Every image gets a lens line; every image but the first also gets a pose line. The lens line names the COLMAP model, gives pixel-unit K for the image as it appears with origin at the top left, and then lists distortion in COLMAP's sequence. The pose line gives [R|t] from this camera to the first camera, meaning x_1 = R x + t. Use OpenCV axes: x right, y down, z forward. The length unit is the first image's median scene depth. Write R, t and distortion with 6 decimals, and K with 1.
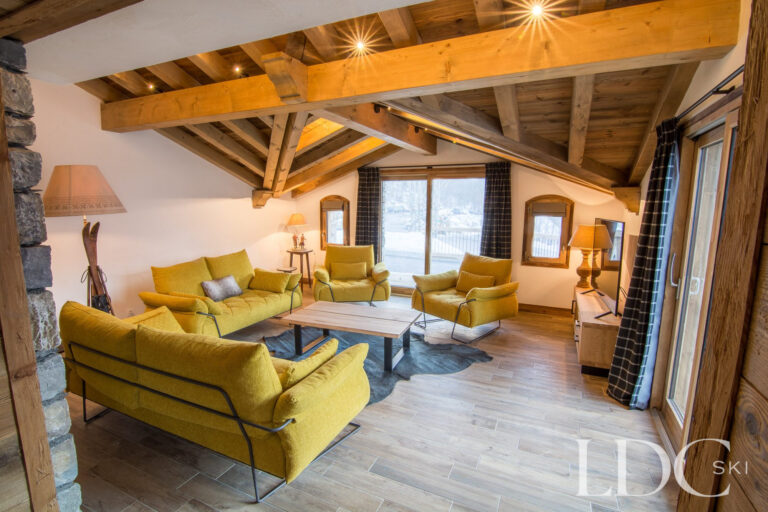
lens RADIAL K [[384.1, 0, 383.6], [0, 384.1, 257.3], [0, 0, 1]] dist [-0.000083, 0.000352]
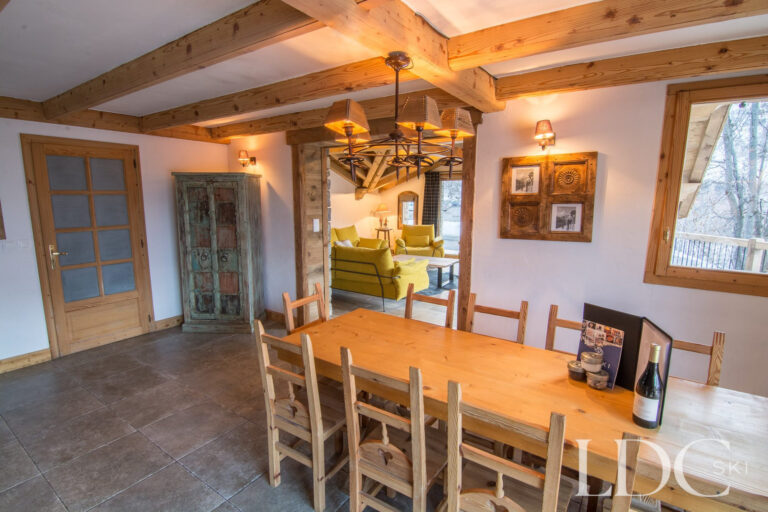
lens RADIAL K [[384.1, 0, 378.2], [0, 384.1, 252.1], [0, 0, 1]] dist [-0.000083, 0.000352]
pose [[0.983969, 0.021881, -0.176992, 0.025255], [-0.021911, 0.999758, 0.001787, 0.075083], [0.176988, 0.002119, 0.984211, -0.492266]]
